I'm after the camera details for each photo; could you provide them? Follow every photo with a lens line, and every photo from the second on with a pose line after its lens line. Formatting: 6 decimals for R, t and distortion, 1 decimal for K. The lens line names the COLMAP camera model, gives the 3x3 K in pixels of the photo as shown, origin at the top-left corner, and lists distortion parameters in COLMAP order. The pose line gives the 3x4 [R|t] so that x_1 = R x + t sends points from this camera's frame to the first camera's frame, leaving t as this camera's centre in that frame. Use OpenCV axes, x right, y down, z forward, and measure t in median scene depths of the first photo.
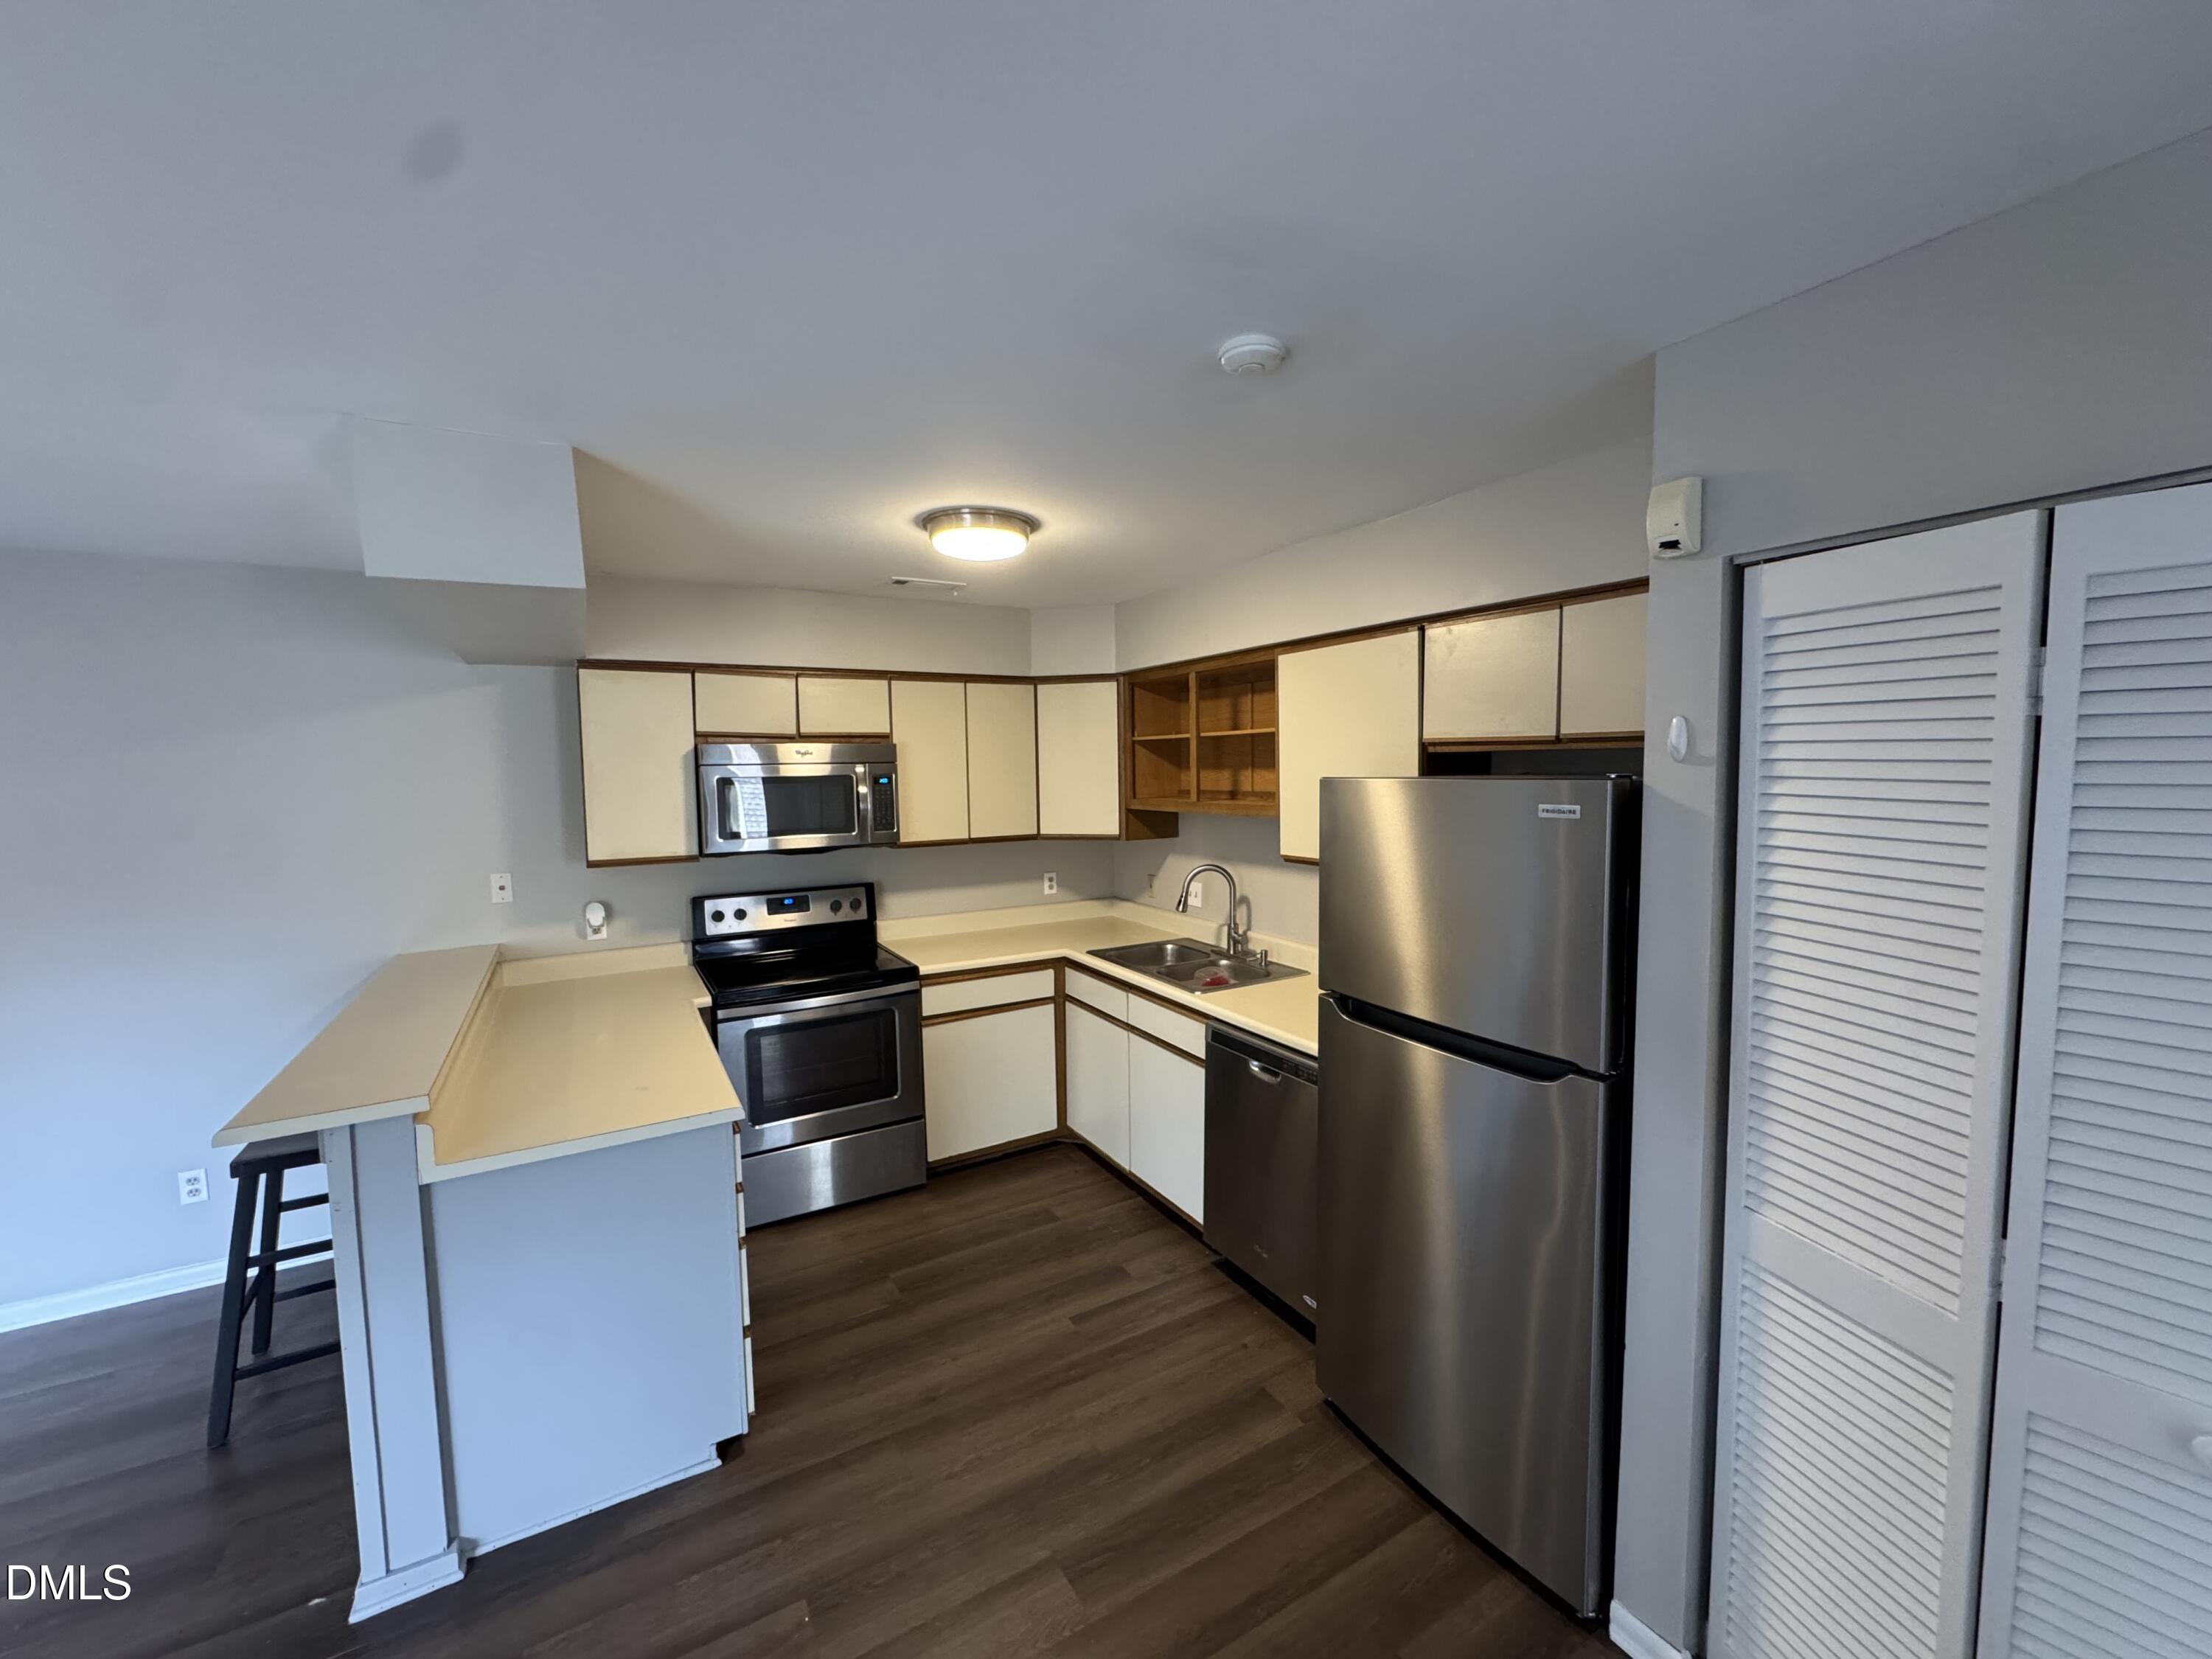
lens RADIAL K [[888.9, 0, 1100.5], [0, 888.9, 825.2], [0, 0, 1]] dist [0.002537, 0.000692]
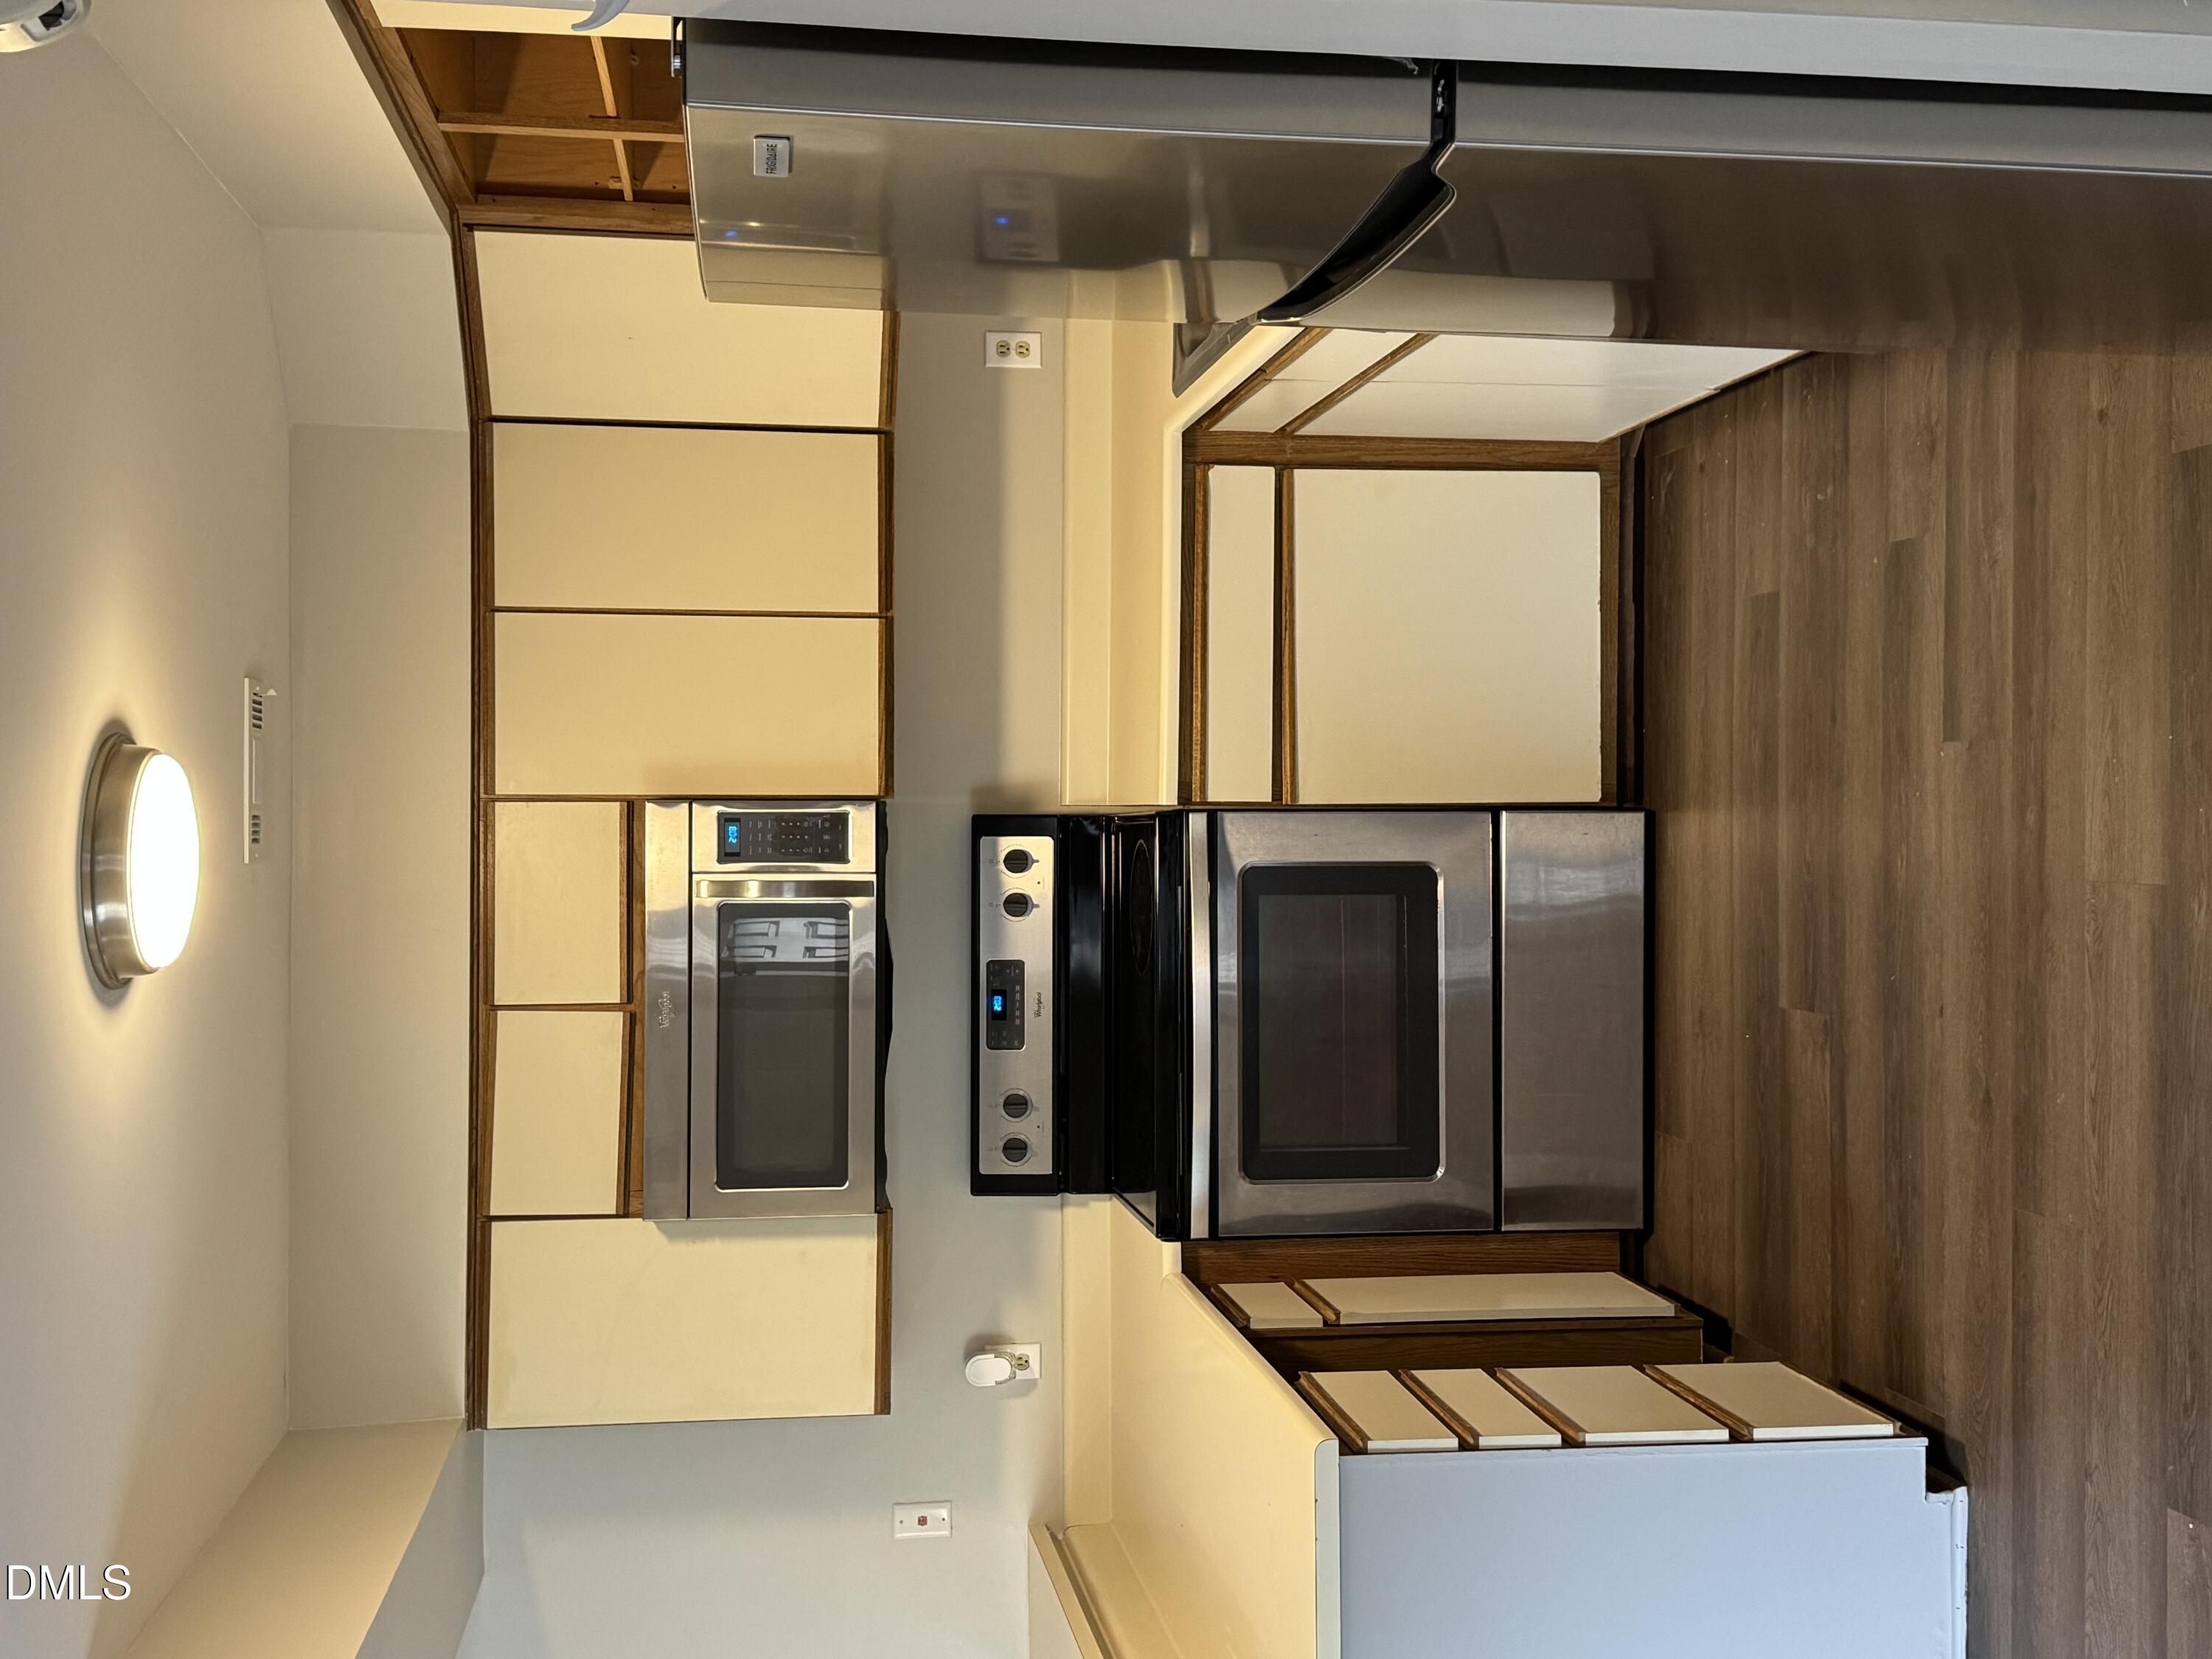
lens RADIAL K [[2478.7, 0, 1110.7], [0, 2478.7, 832.8], [0, 0, 1]] dist [0.039562, 0.000000]
pose [[0.094131, -0.865124, -0.492645, 0.412934], [0.993673, 0.051191, 0.099969, 0.014891], [-0.061266, -0.498938, 0.864469, -0.060586]]
